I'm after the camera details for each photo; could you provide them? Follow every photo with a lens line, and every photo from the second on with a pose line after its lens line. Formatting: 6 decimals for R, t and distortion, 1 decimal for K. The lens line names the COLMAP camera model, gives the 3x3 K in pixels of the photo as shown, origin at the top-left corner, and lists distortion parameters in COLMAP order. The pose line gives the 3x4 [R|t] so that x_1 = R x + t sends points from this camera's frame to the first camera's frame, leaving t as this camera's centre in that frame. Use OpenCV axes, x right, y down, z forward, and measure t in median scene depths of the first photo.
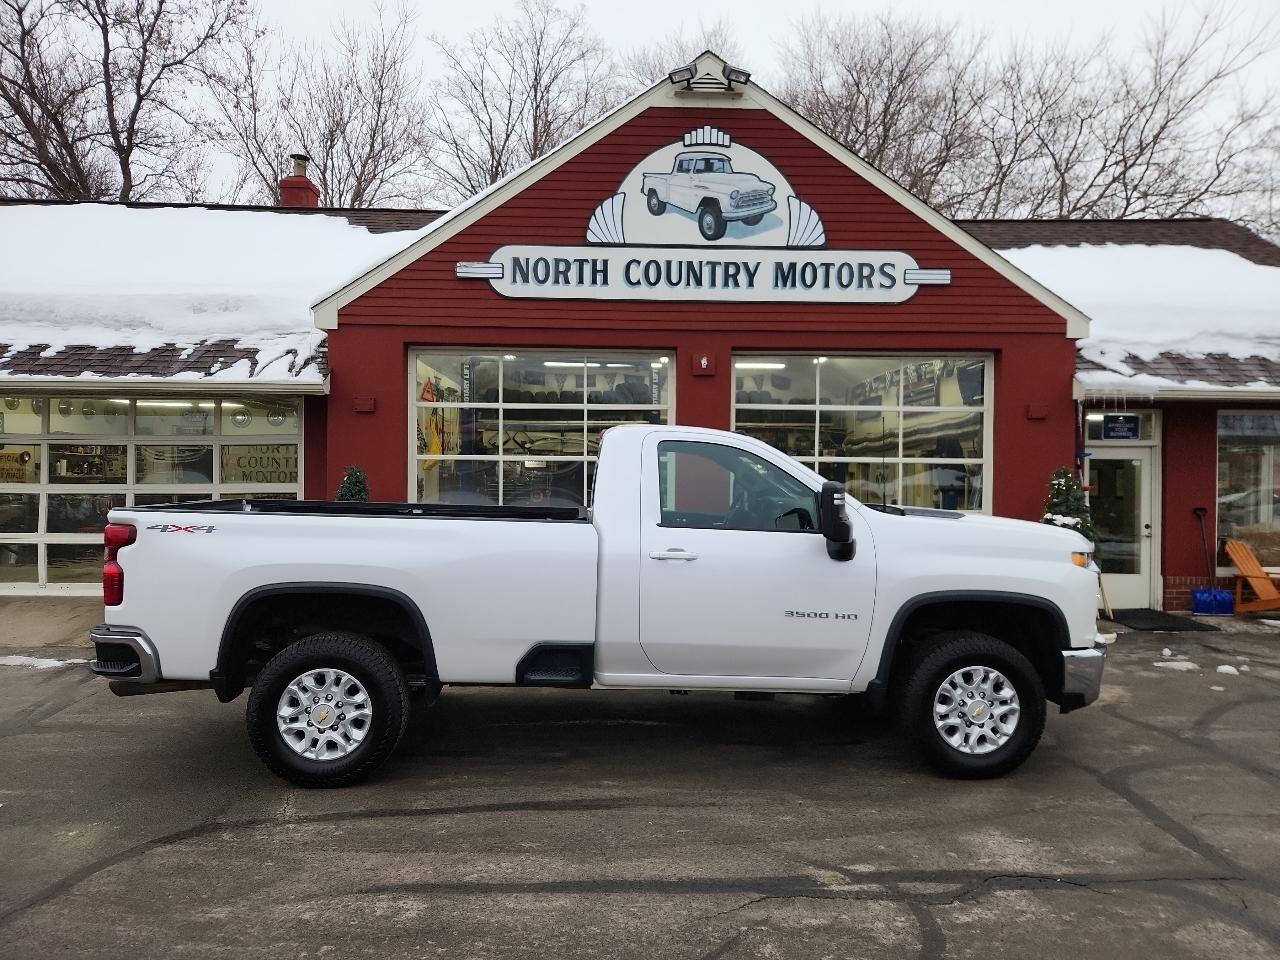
lens RADIAL K [[823.1, 0, 633.8], [0, 823.1, 481.0], [0, 0, 1]] dist [0.034196, -0.034470]
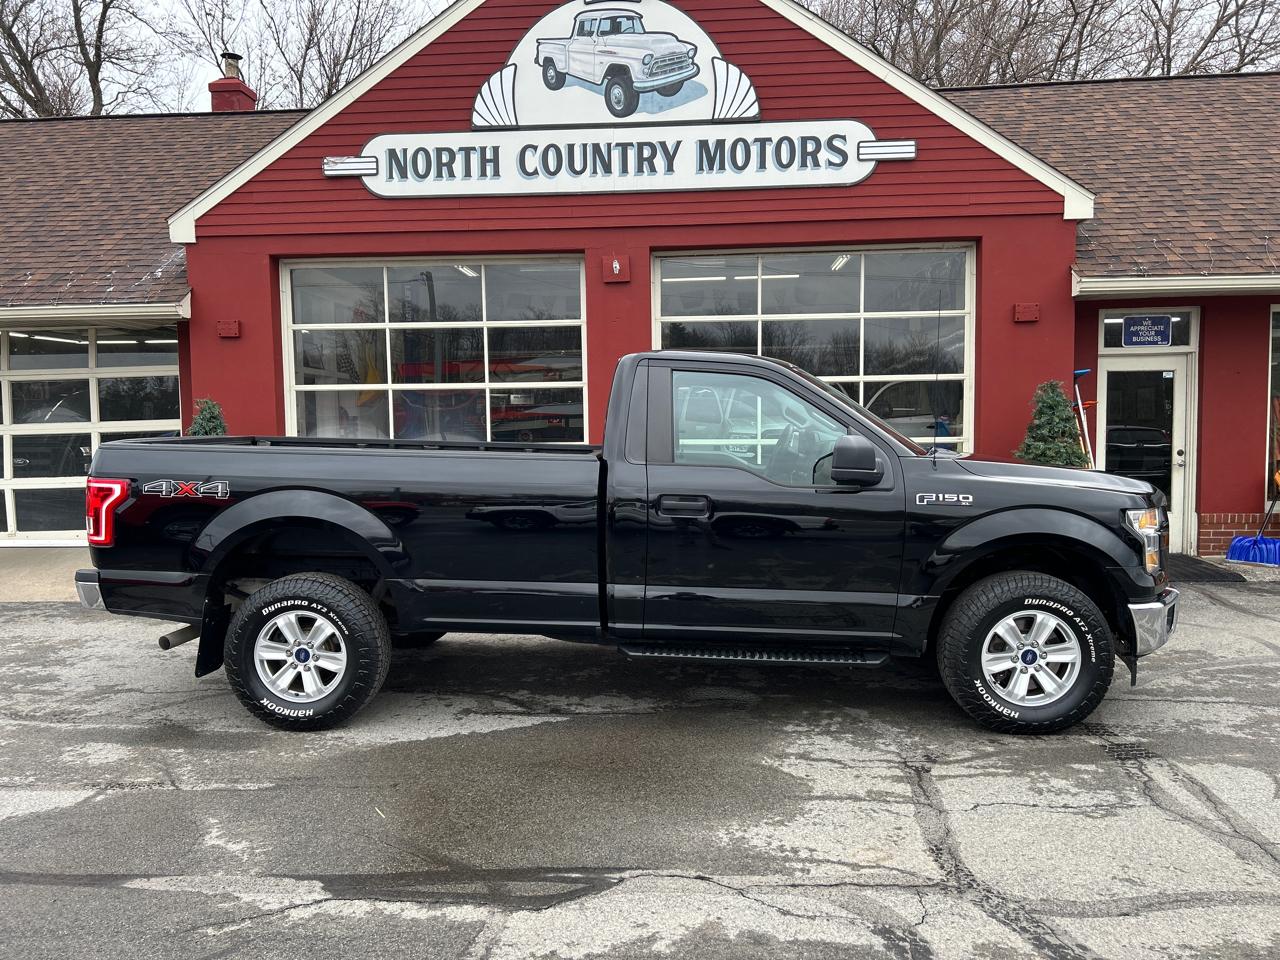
lens RADIAL K [[925.8, 0, 653.0], [0, 925.8, 476.0], [0, 0, 1]] dist [0.010494, -0.025219]
pose [[0.995618, -0.015646, -0.092197, 0.206131], [0.020832, 0.998238, 0.055558, 0.017800], [0.091165, -0.057235, 0.994190, 0.055222]]
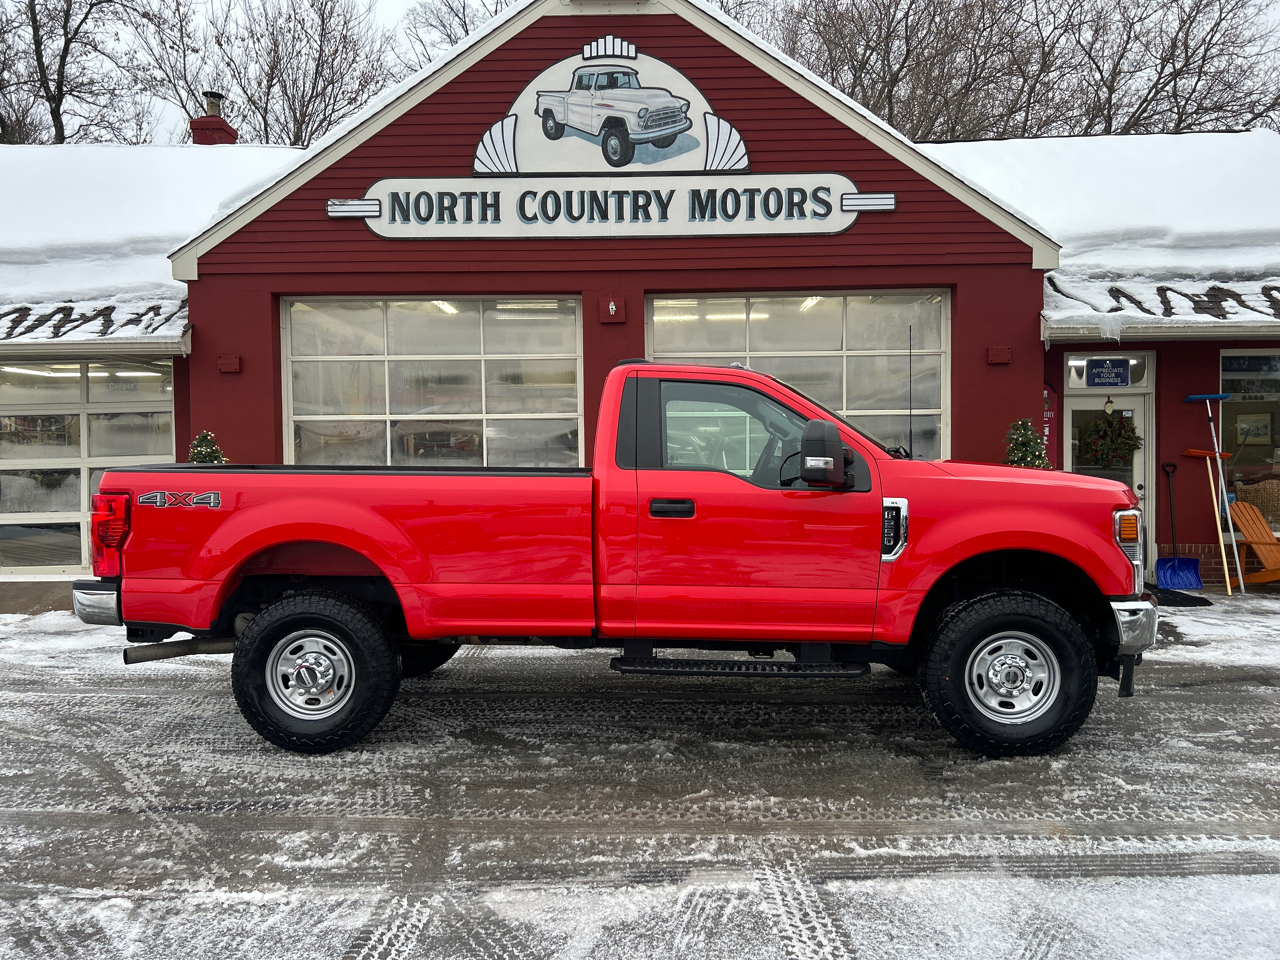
lens RADIAL K [[925.8, 0, 648.7], [0, 925.8, 480.3], [0, 0, 1]] dist [0.010494, -0.025219]
pose [[0.999066, -0.017405, -0.039555, 0.159840], [0.018301, 0.999582, 0.022392, 0.017977], [0.039149, -0.023095, 0.998966, 0.016836]]
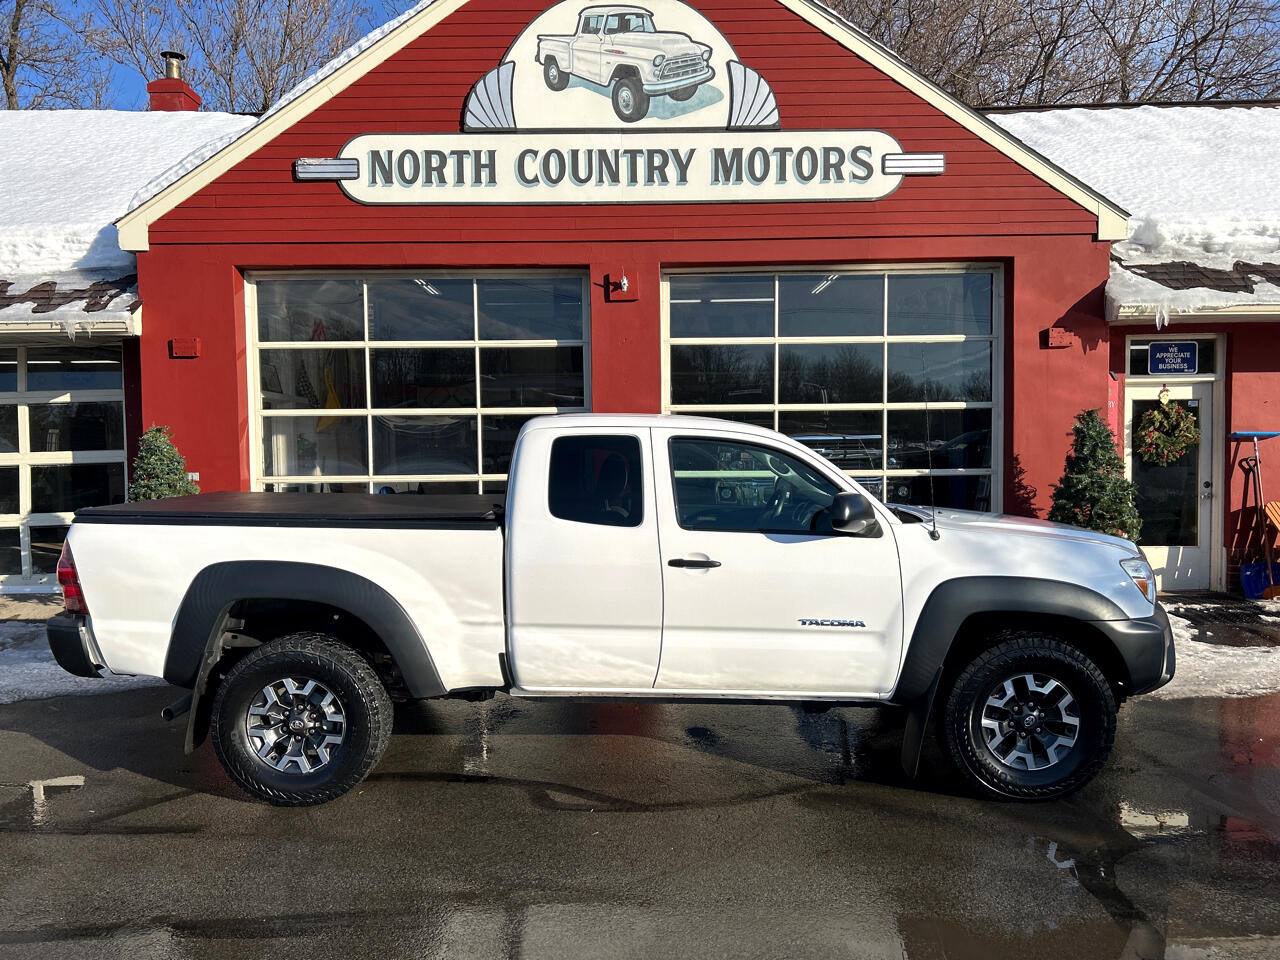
lens RADIAL K [[925.8, 0, 641.8], [0, 925.8, 480.2], [0, 0, 1]] dist [0.010494, -0.025219]
pose [[0.999574, -0.019054, -0.022088, 0.117736], [0.019814, 0.999201, 0.034709, 0.010406], [0.021409, -0.035132, 0.999153, 0.130998]]
